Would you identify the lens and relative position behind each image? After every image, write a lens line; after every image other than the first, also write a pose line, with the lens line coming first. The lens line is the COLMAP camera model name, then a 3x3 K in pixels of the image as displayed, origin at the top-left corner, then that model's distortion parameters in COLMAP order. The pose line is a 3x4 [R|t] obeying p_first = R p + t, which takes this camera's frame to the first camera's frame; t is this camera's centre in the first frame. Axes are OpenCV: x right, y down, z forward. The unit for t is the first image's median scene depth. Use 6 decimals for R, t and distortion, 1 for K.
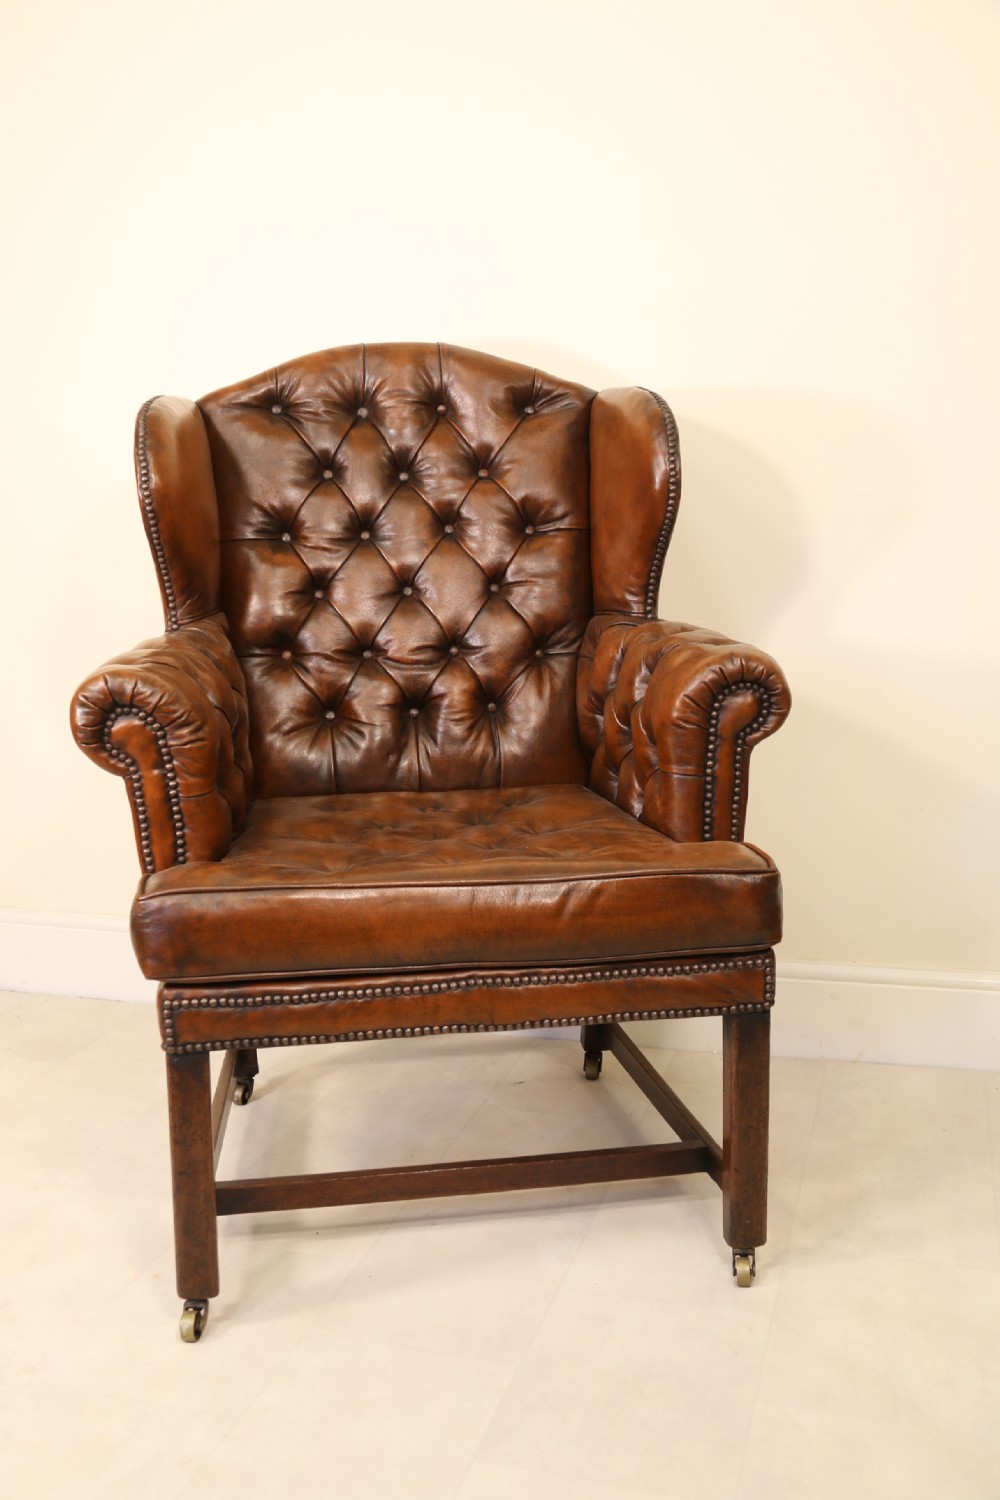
lens RADIAL K [[1443.9, 0, 466.8], [0, 1443.9, 785.8], [0, 0, 1]] dist [-0.165142, -0.000620]
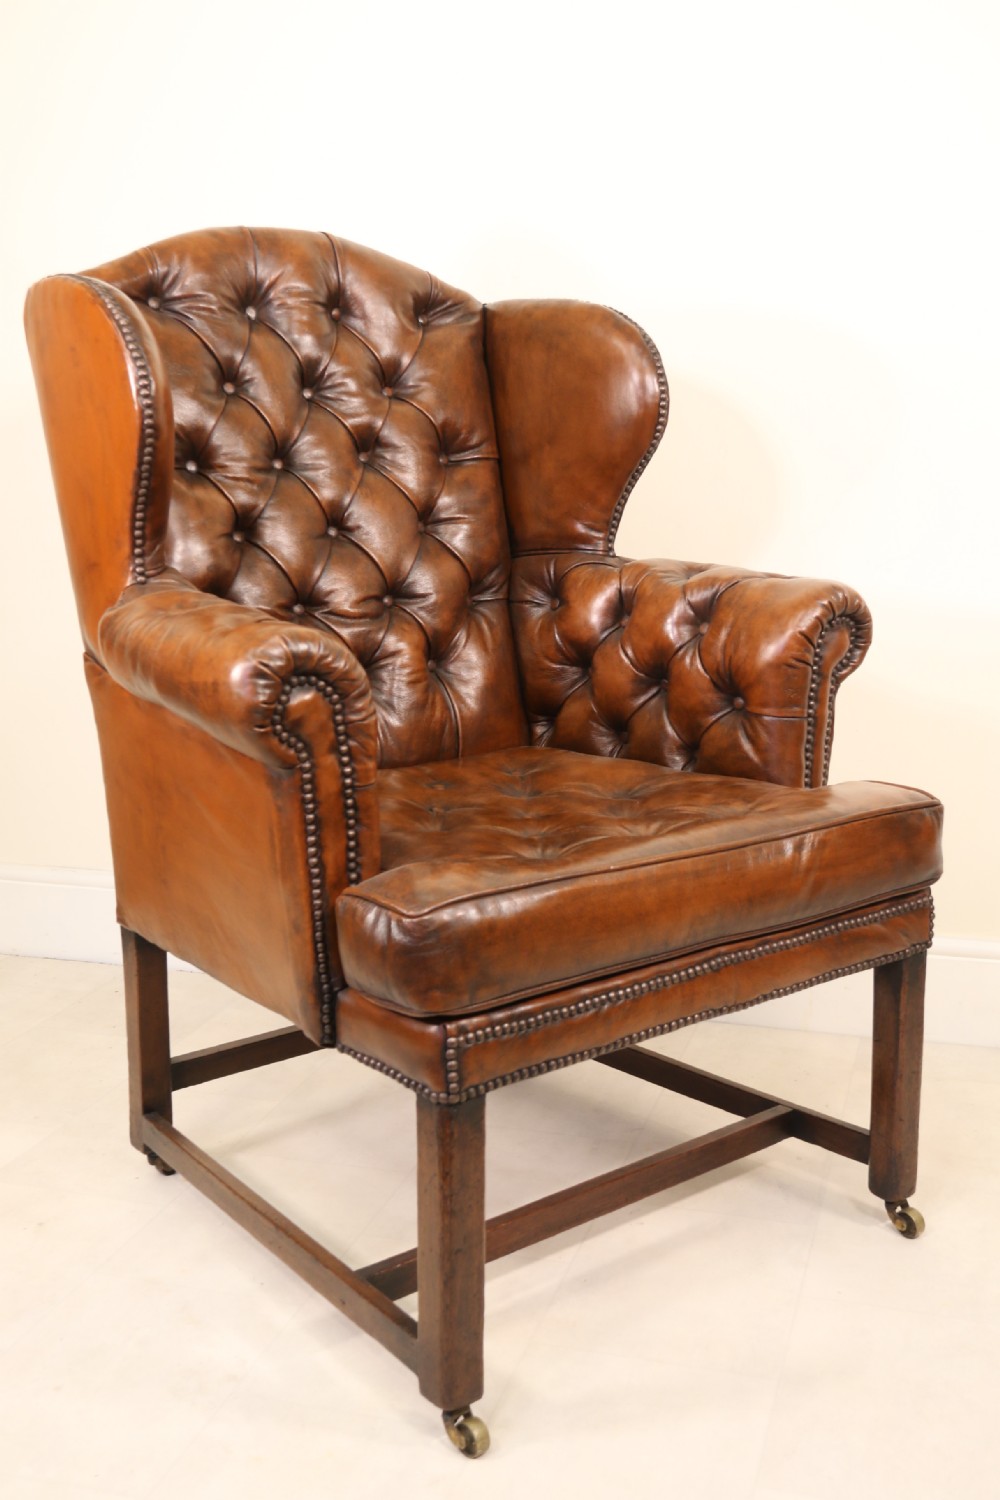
lens RADIAL K [[1634.0, 0, 448.8], [0, 1634.0, 772.9], [0, 0, 1]] dist [-0.107274, 0.126256]
pose [[0.867803, -0.086546, 0.489313, -0.548017], [0.085835, 0.996022, 0.023939, -0.015461], [-0.489438, 0.021226, 0.871780, 0.176041]]
